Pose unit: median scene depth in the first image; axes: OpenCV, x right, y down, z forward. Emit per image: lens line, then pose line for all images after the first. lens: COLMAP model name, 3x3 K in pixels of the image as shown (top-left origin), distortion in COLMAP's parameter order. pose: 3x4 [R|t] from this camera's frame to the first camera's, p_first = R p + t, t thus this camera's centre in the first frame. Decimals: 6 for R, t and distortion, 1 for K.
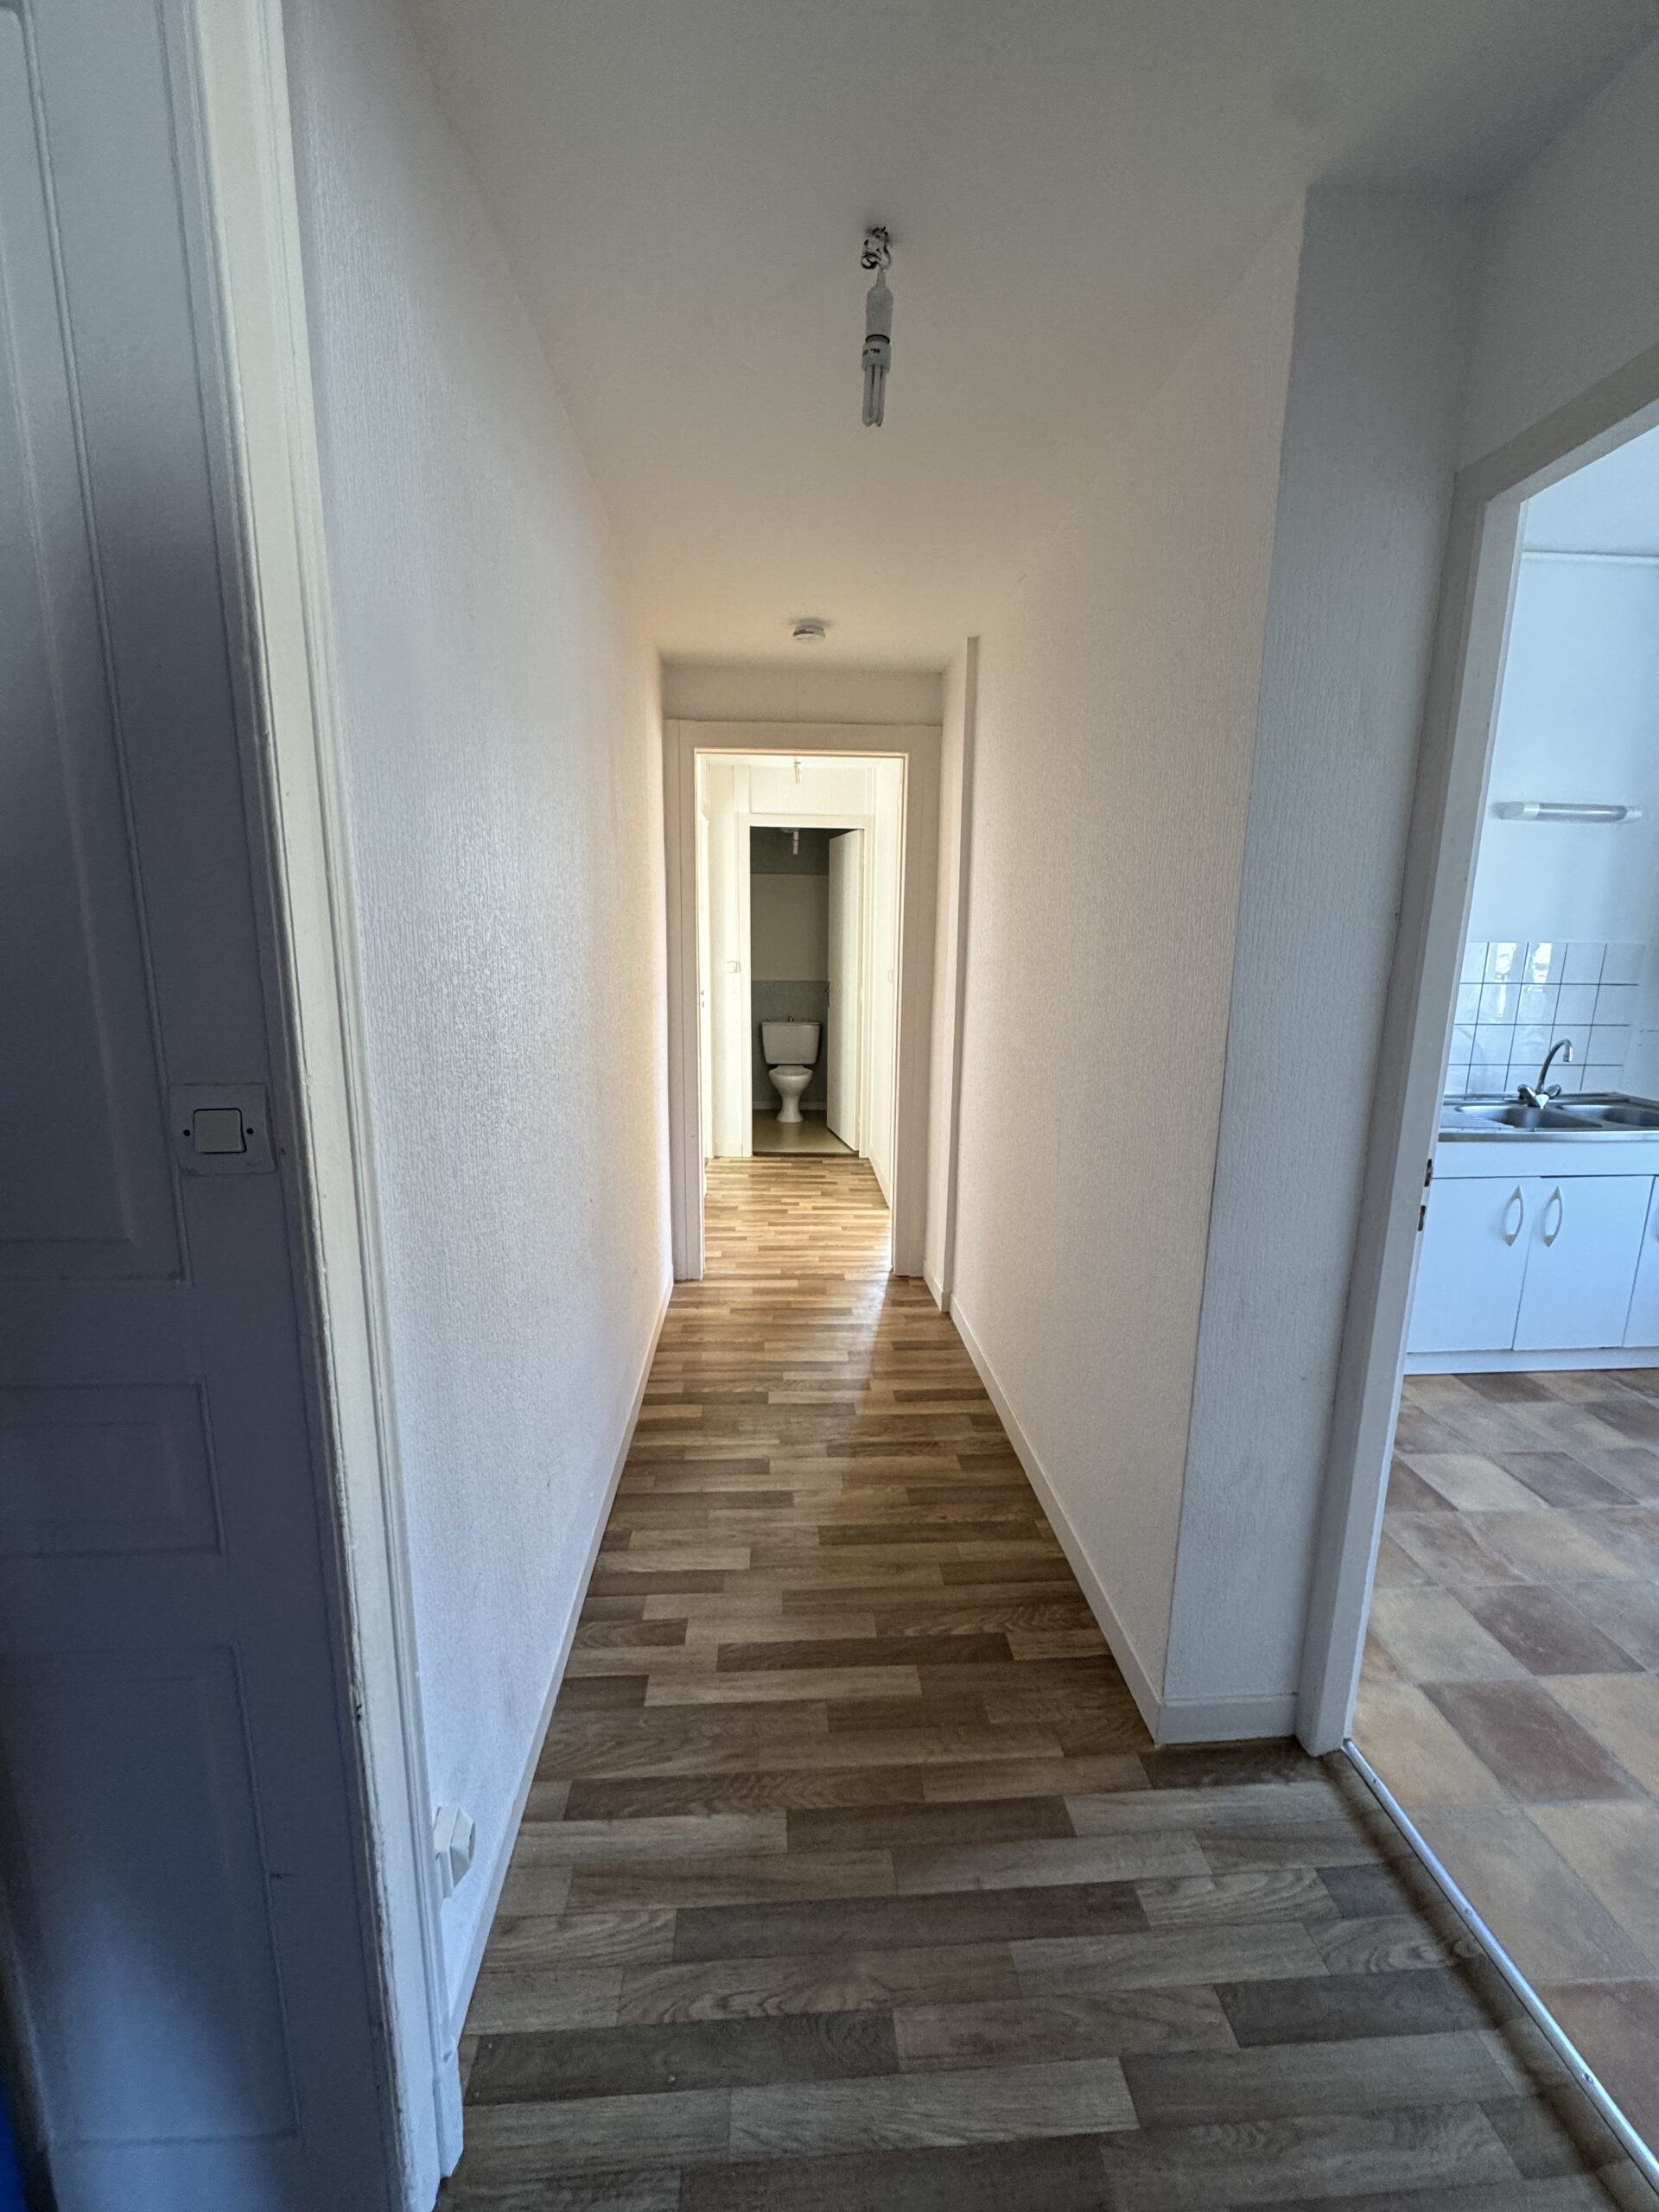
lens RADIAL K [[881.6, 0, 828.8], [0, 881.6, 1104.4], [0, 0, 1]] dist [-0.002440, -0.000365]
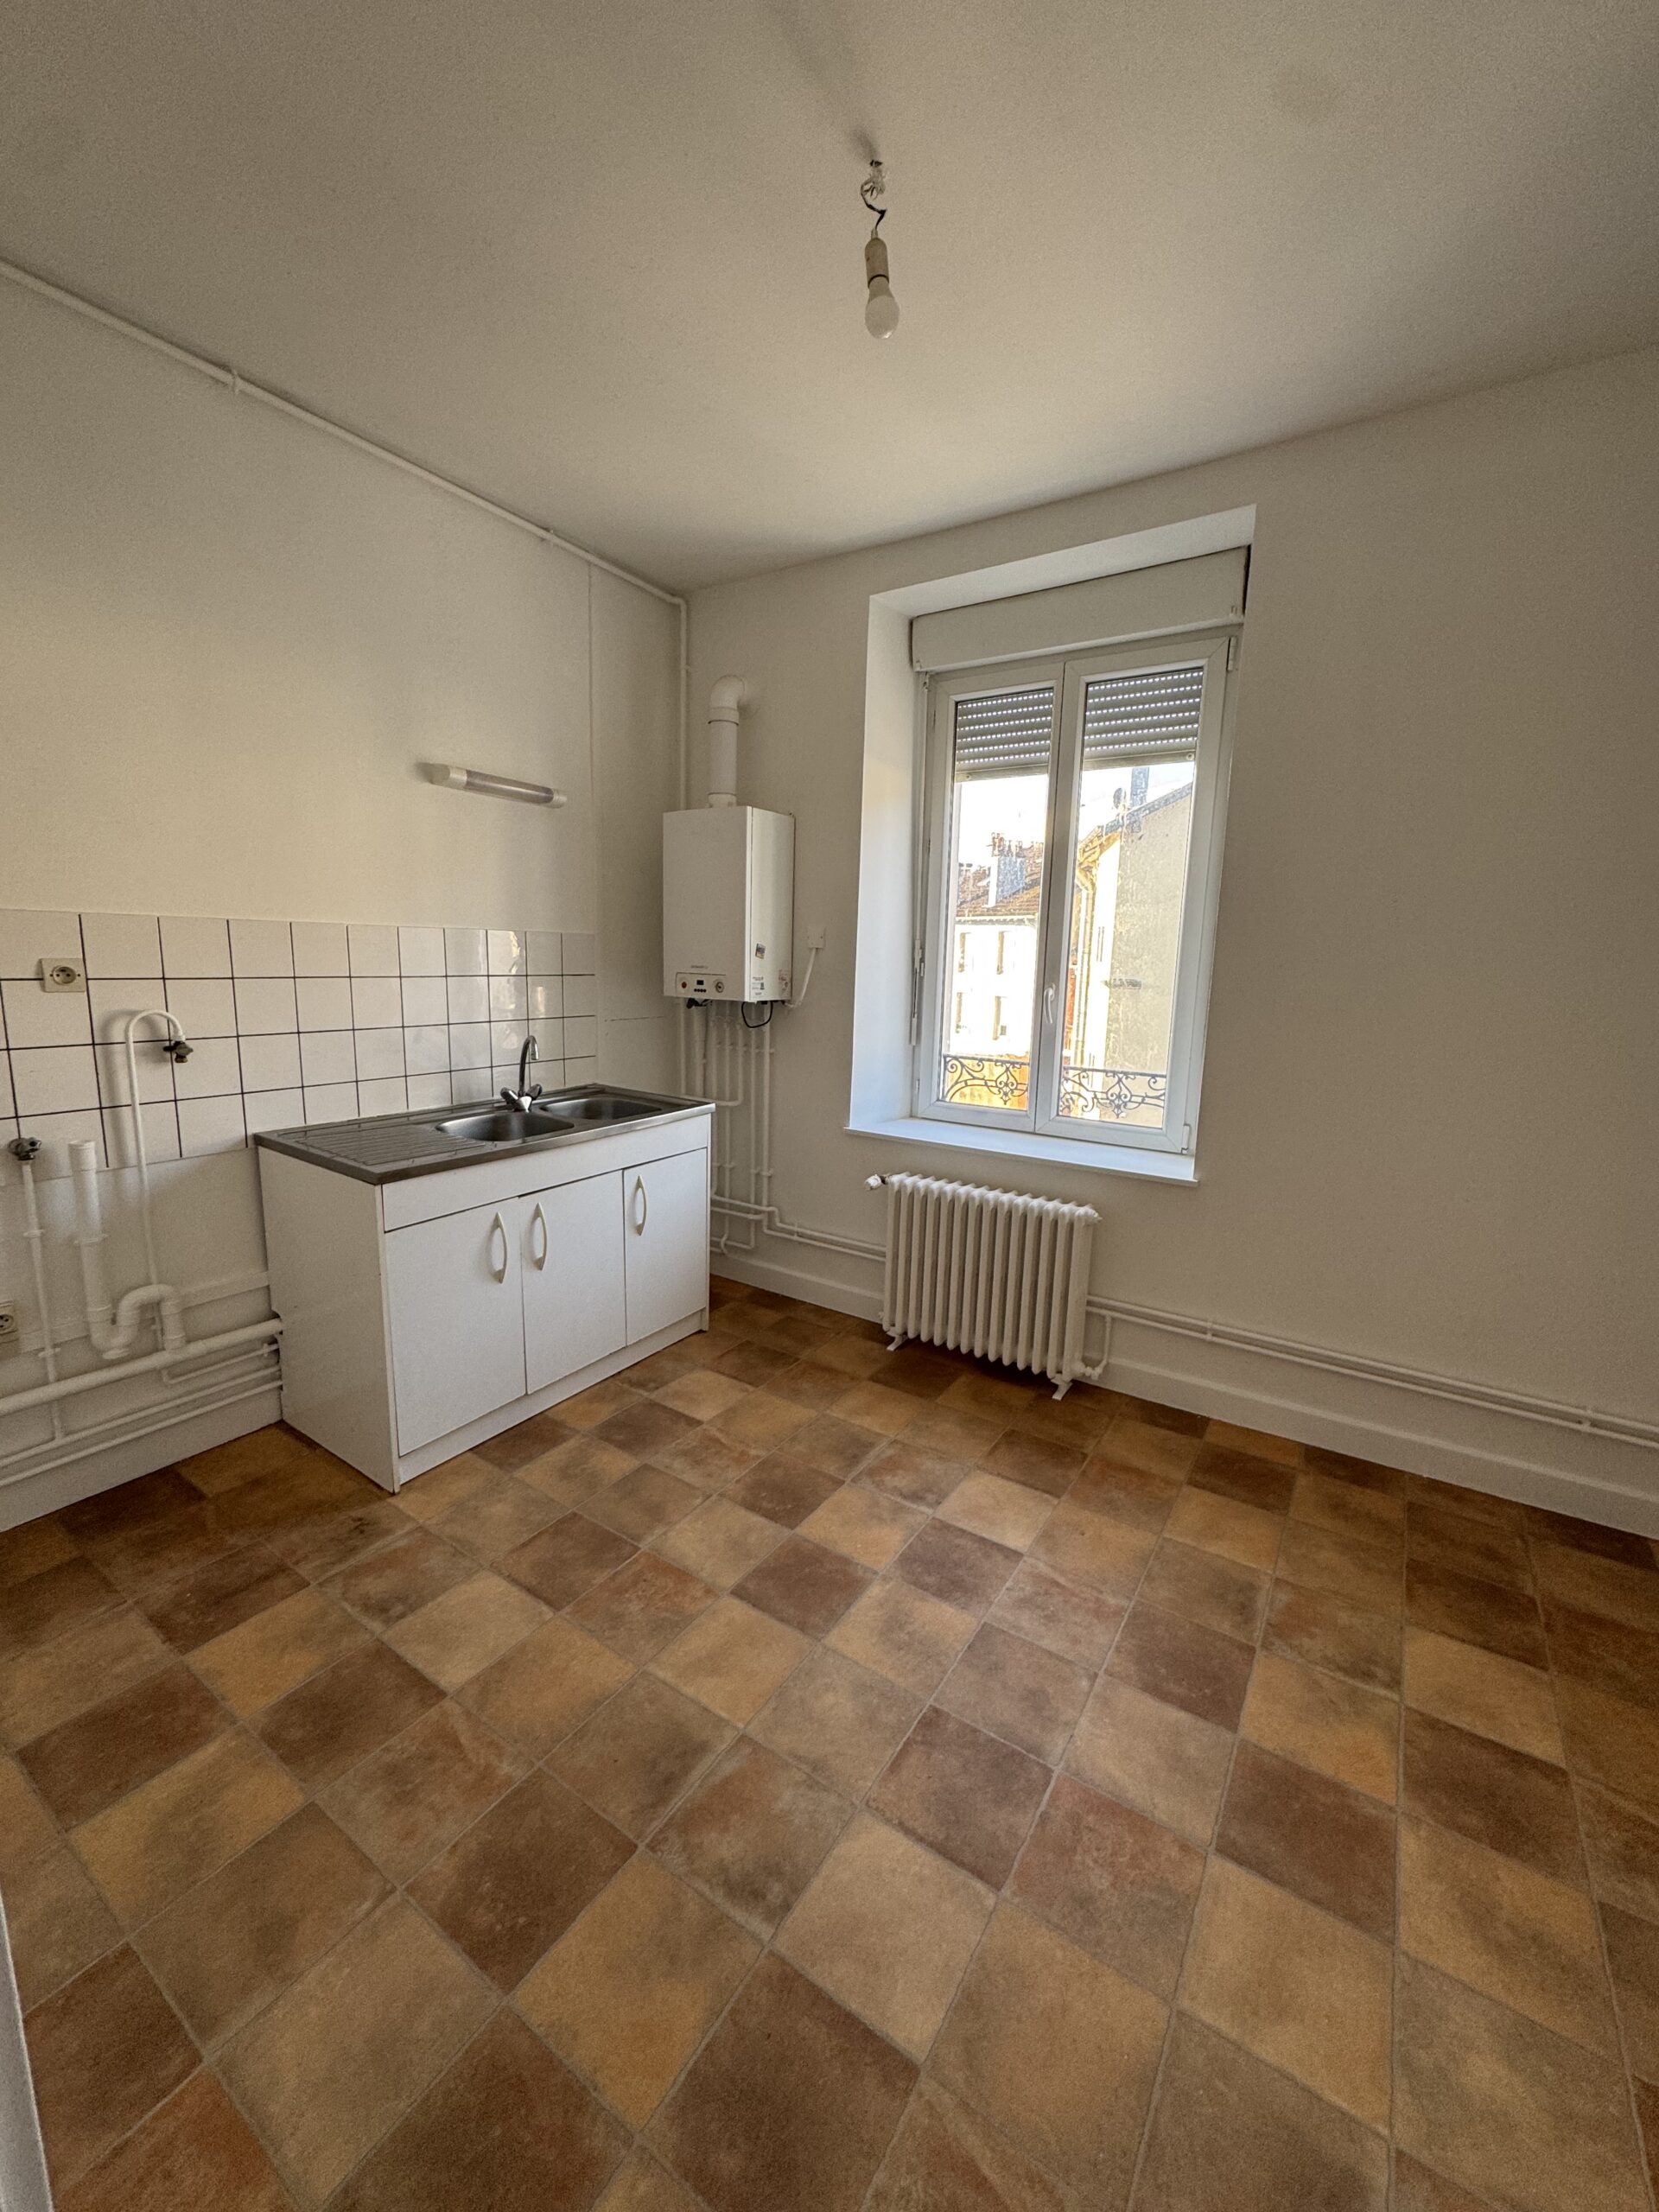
lens RADIAL K [[881.6, 0, 827.5], [0, 881.6, 1108.0], [0, 0, 1]] dist [-0.002440, -0.000365]
pose [[0.603911, -0.135039, 0.785529, 0.321073], [0.131947, 0.988883, 0.068557, -0.023879], [-0.786054, 0.062246, 0.615015, 0.217994]]
